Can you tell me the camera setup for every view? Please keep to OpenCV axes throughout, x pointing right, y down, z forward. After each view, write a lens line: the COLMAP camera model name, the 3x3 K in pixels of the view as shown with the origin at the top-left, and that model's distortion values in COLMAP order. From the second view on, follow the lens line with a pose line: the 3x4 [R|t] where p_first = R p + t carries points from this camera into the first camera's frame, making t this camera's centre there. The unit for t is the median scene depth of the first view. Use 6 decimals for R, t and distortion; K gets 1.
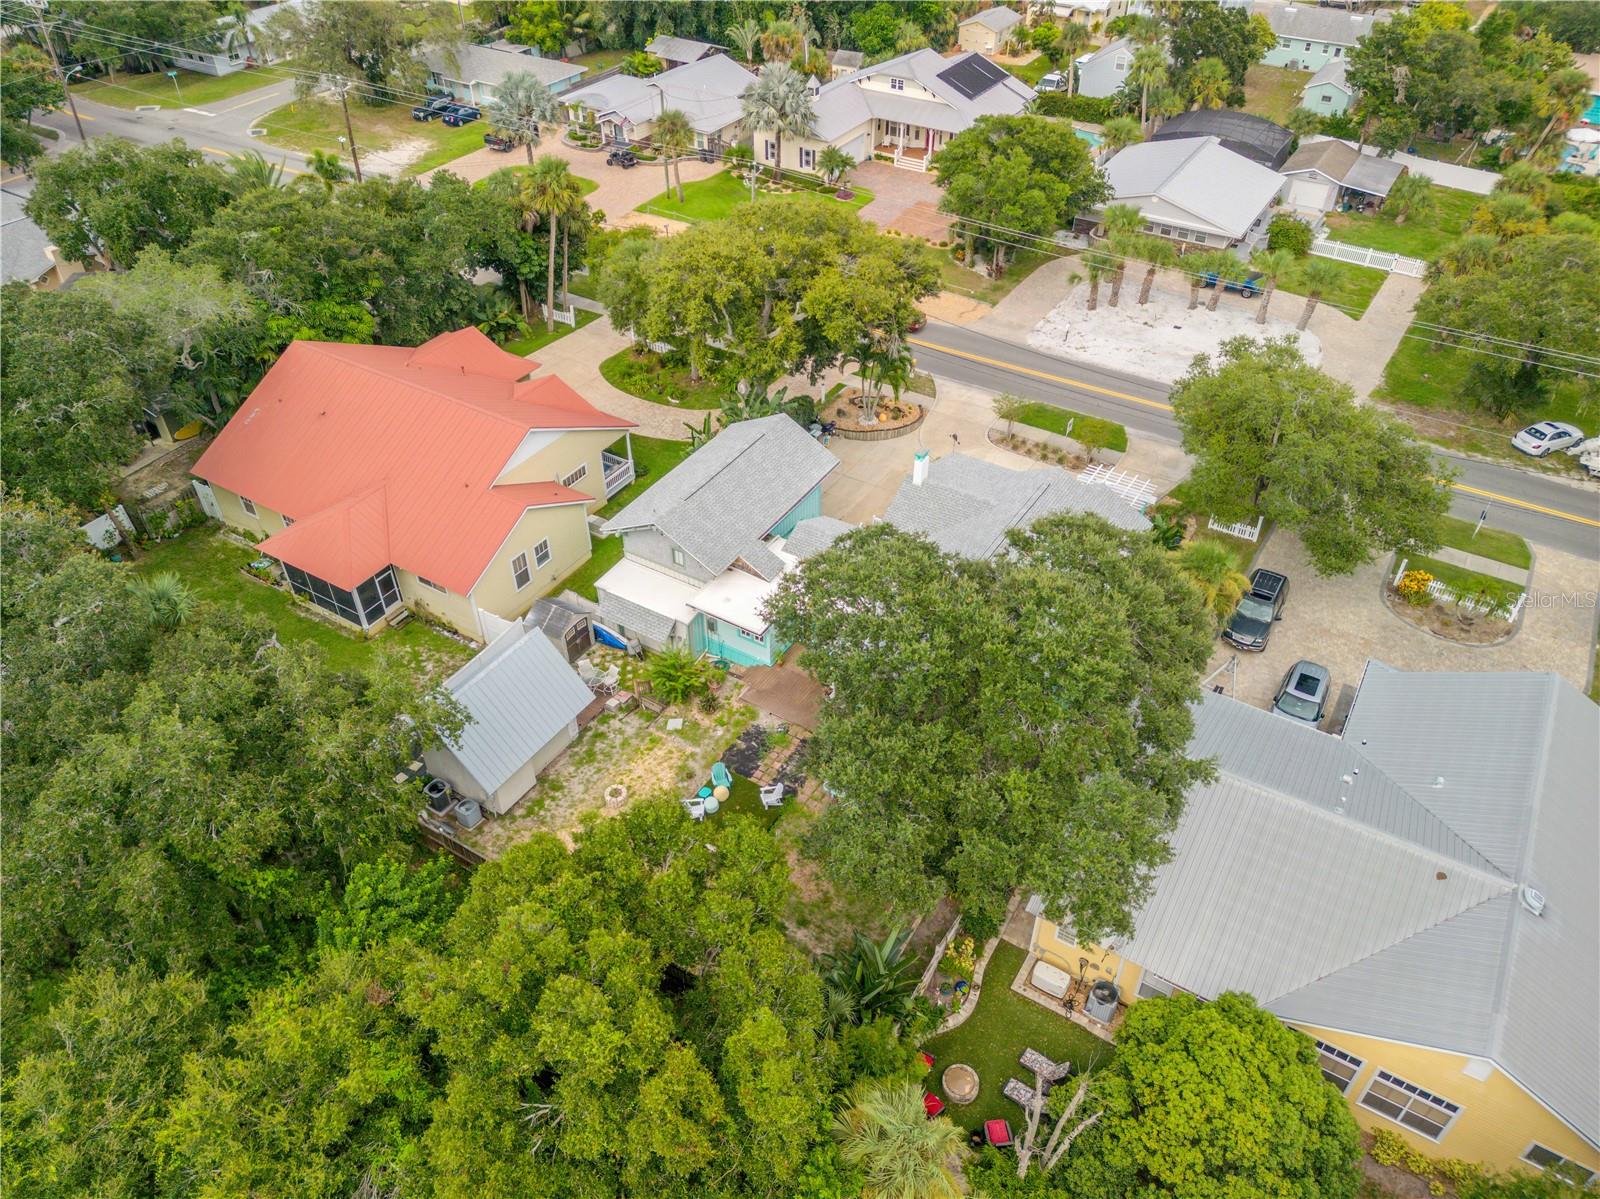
lens RADIAL K [[1149.2, 0, 800.0], [0, 1149.2, 599.5], [0, 0, 1]] dist [0.069638, -0.065031]
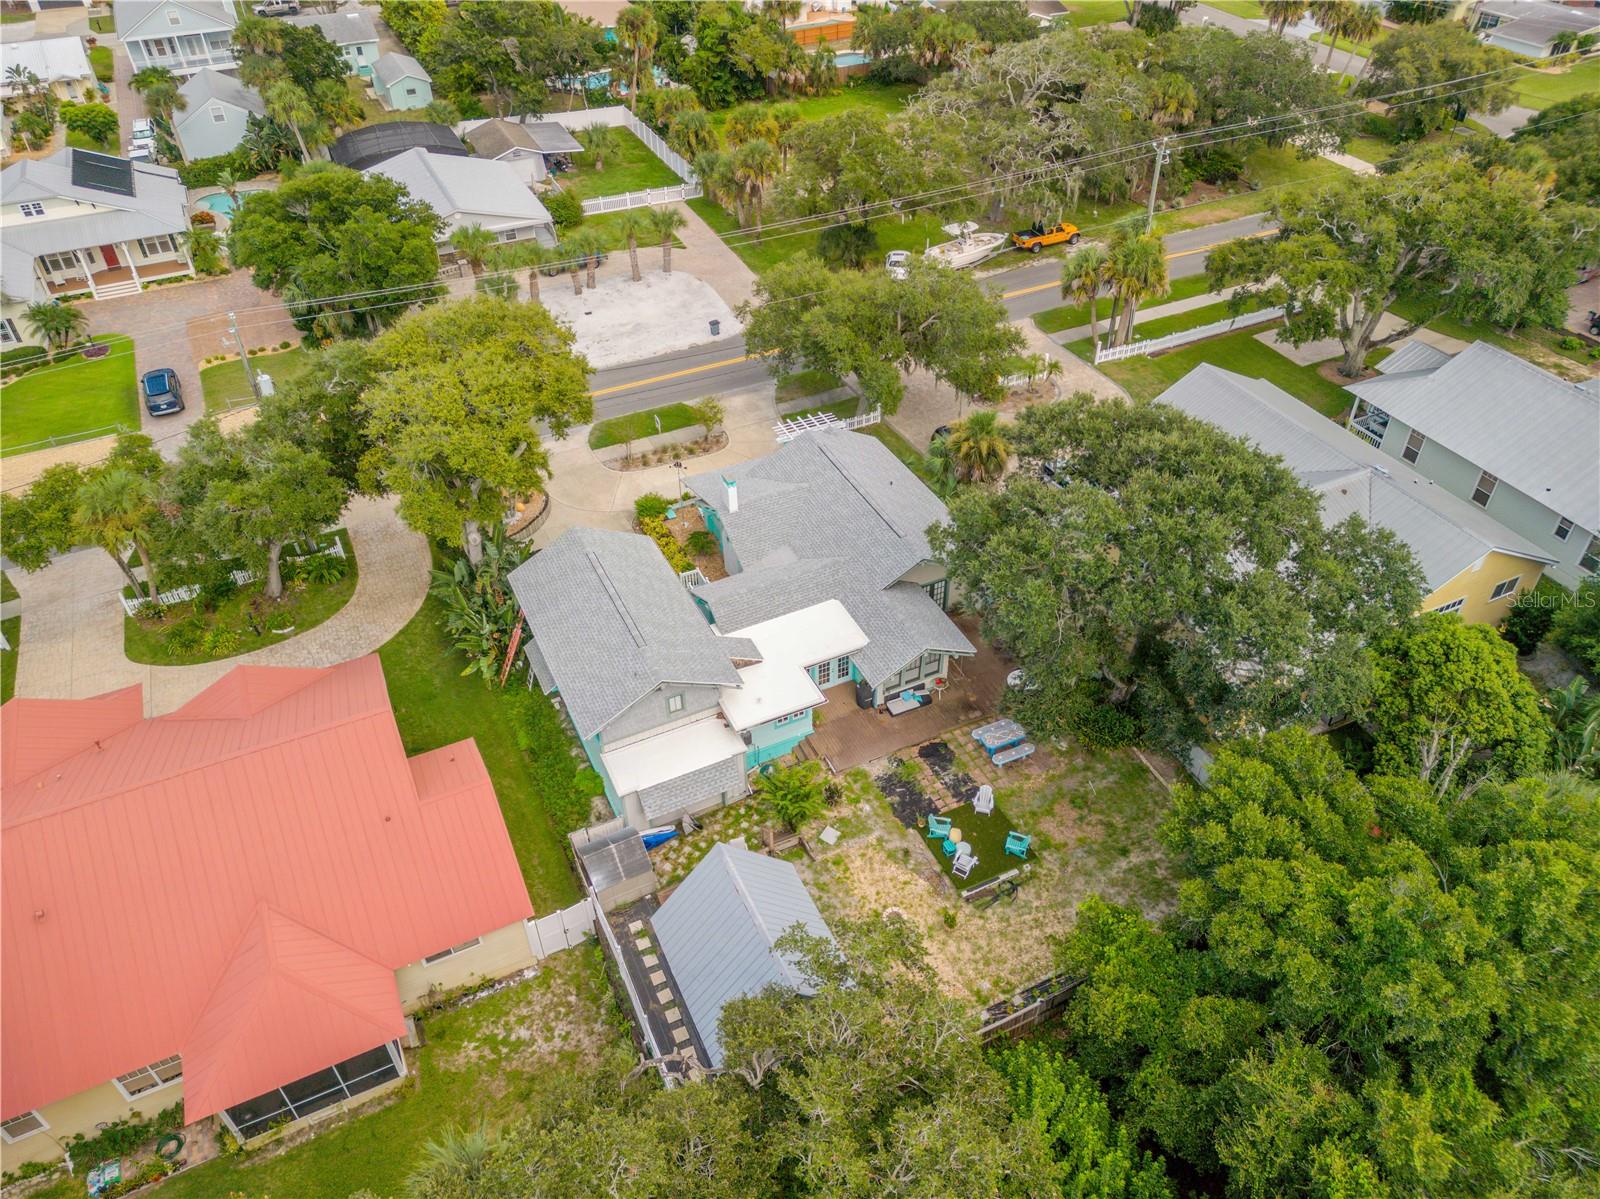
lens RADIAL K [[1149.2, 0, 800.0], [0, 1149.2, 599.5], [0, 0, 1]] dist [0.069638, -0.065031]
pose [[0.543948, -0.546260, 0.636963, -0.335739], [0.547955, 0.806126, 0.223396, -0.144507], [-0.635504, 0.227511, 0.737816, 0.169062]]
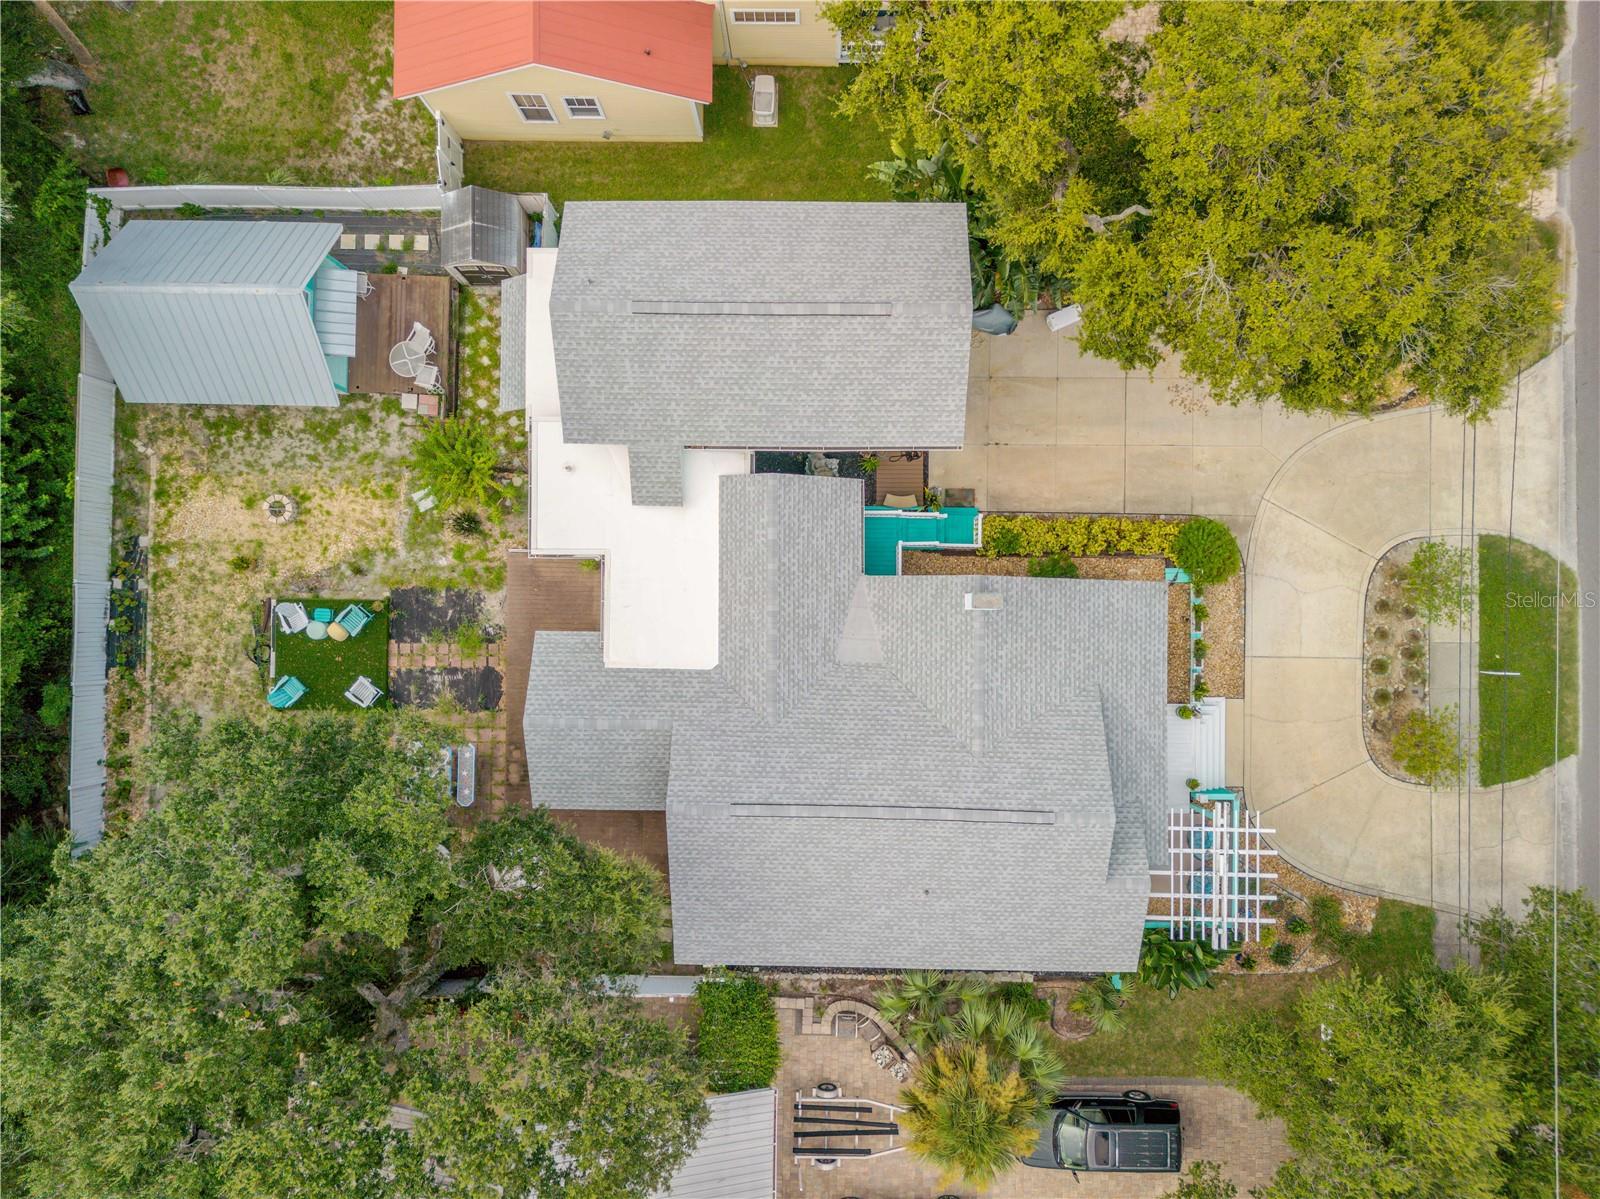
lens RADIAL K [[1149.2, 0, 800.0], [0, 1149.2, 599.5], [0, 0, 1]] dist [0.069638, -0.065031]
pose [[0.512671, 0.858172, -0.026625, 0.047822], [-0.531210, 0.341402, 0.775410, -0.314140], [0.674525, -0.383387, 0.630896, 0.378131]]
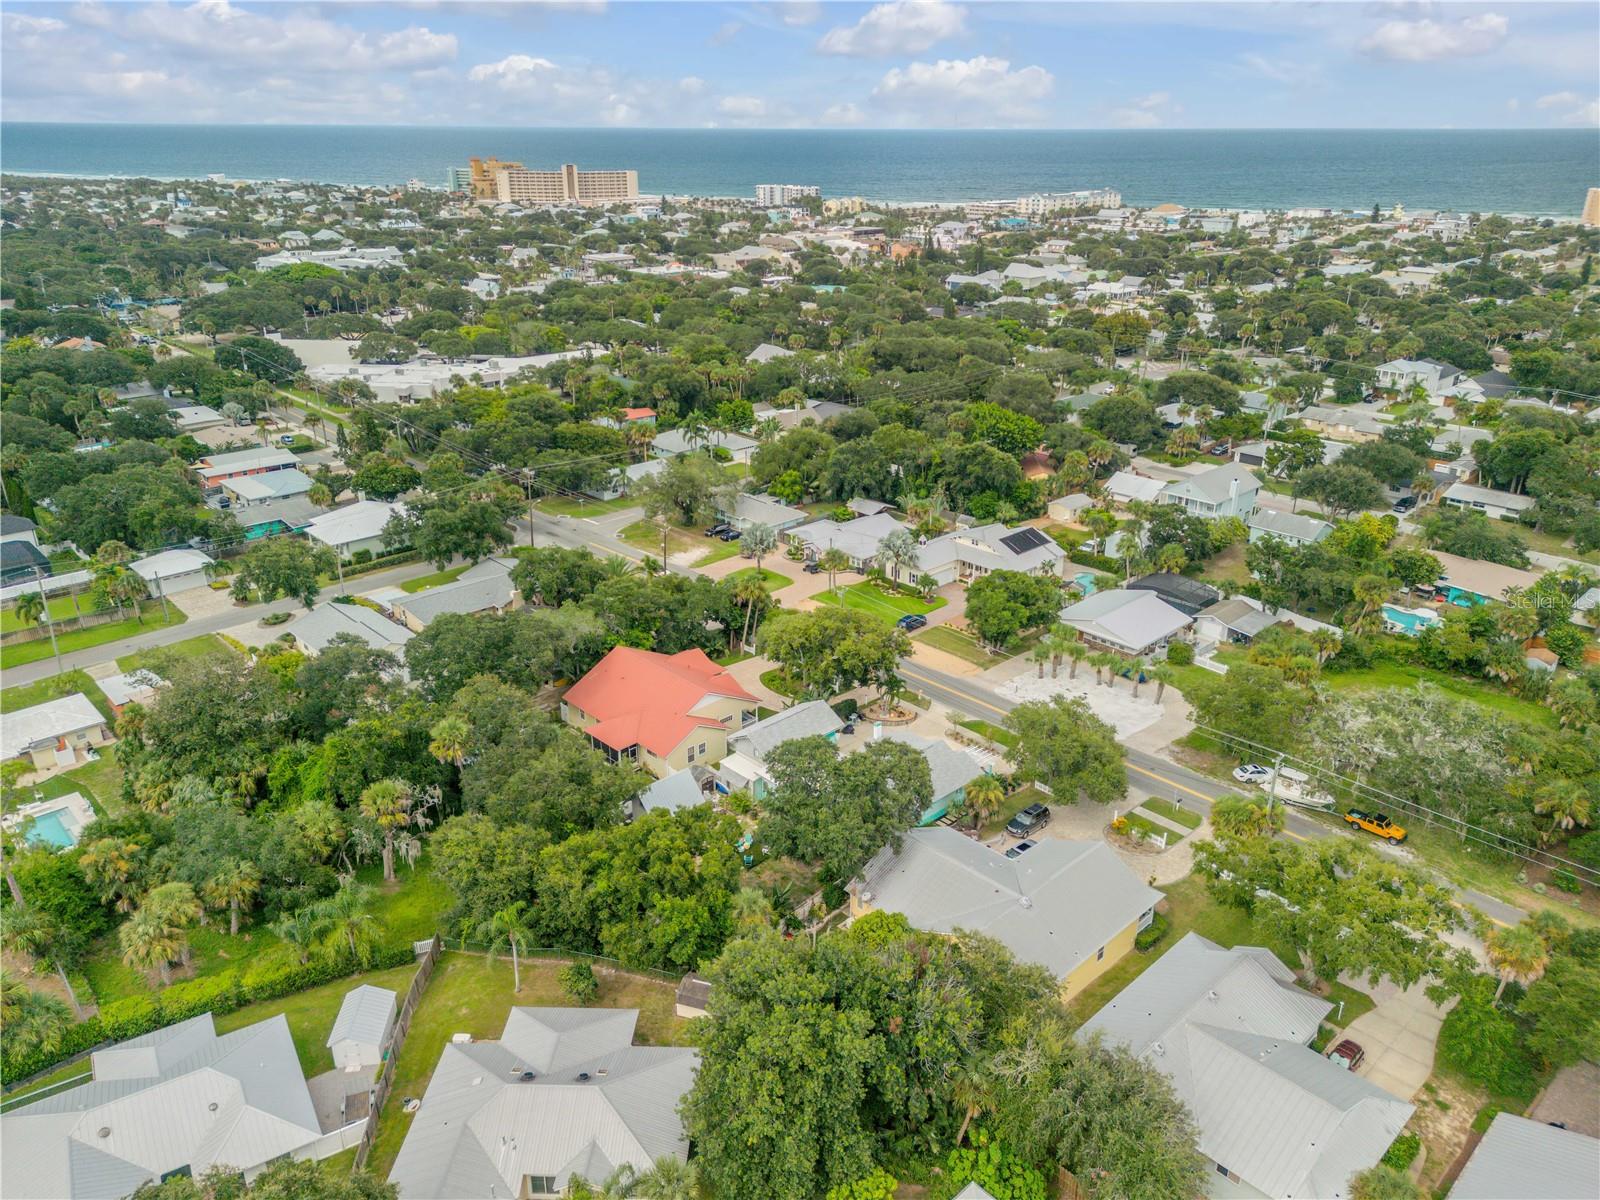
lens RADIAL K [[1129.0, 0, 800.0], [0, 1129.0, 600.0], [0, 0, 1]] dist [0.182594, -0.060360]
pose [[0.967506, 0.095915, -0.233949, 0.275081], [-0.161958, 0.945617, -0.282097, 0.172198], [0.194169, 0.310821, 0.930424, -0.670061]]
